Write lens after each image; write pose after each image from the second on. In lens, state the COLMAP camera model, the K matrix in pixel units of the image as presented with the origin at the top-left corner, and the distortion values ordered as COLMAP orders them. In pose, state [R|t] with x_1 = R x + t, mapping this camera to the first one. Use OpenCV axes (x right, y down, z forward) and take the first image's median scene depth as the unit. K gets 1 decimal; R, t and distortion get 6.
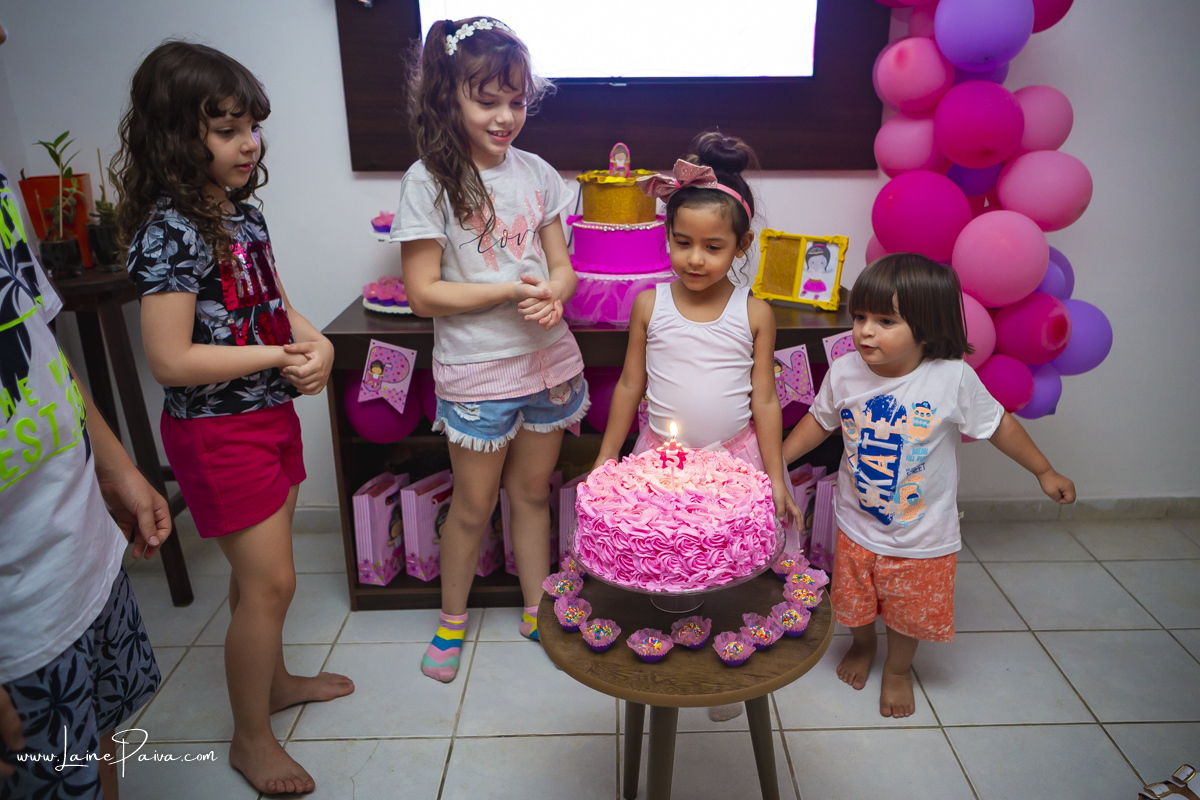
lens RADIAL K [[908.0, 0, 640.0], [0, 908.0, 384.7], [0, 0, 1]] dist [-0.013198, -0.001637]
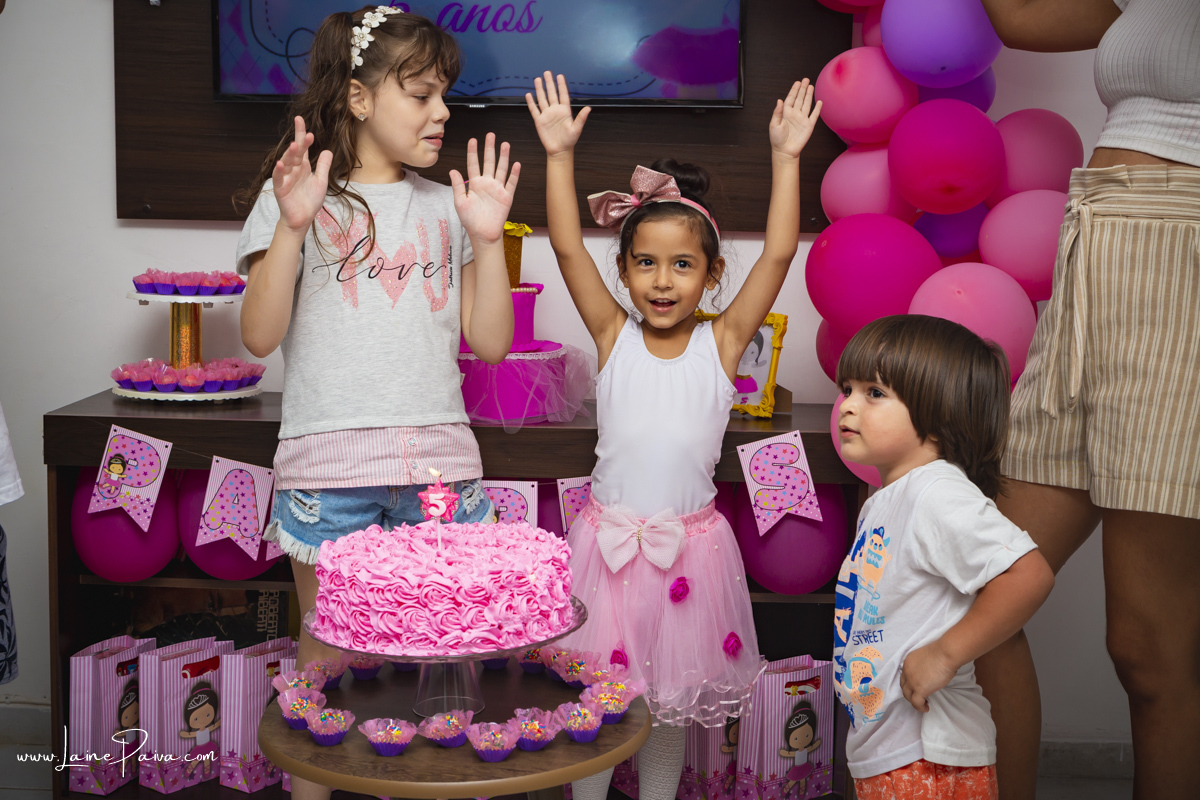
lens RADIAL K [[1563.0, 0, 545.6], [0, 1563.0, 382.8], [0, 0, 1]] dist [-0.008895, -0.071494]
pose [[0.997154, 0.028051, -0.069975, 0.208590], [-0.041590, 0.978859, -0.200261, 0.231345], [0.062878, 0.202601, 0.977241, -0.323592]]
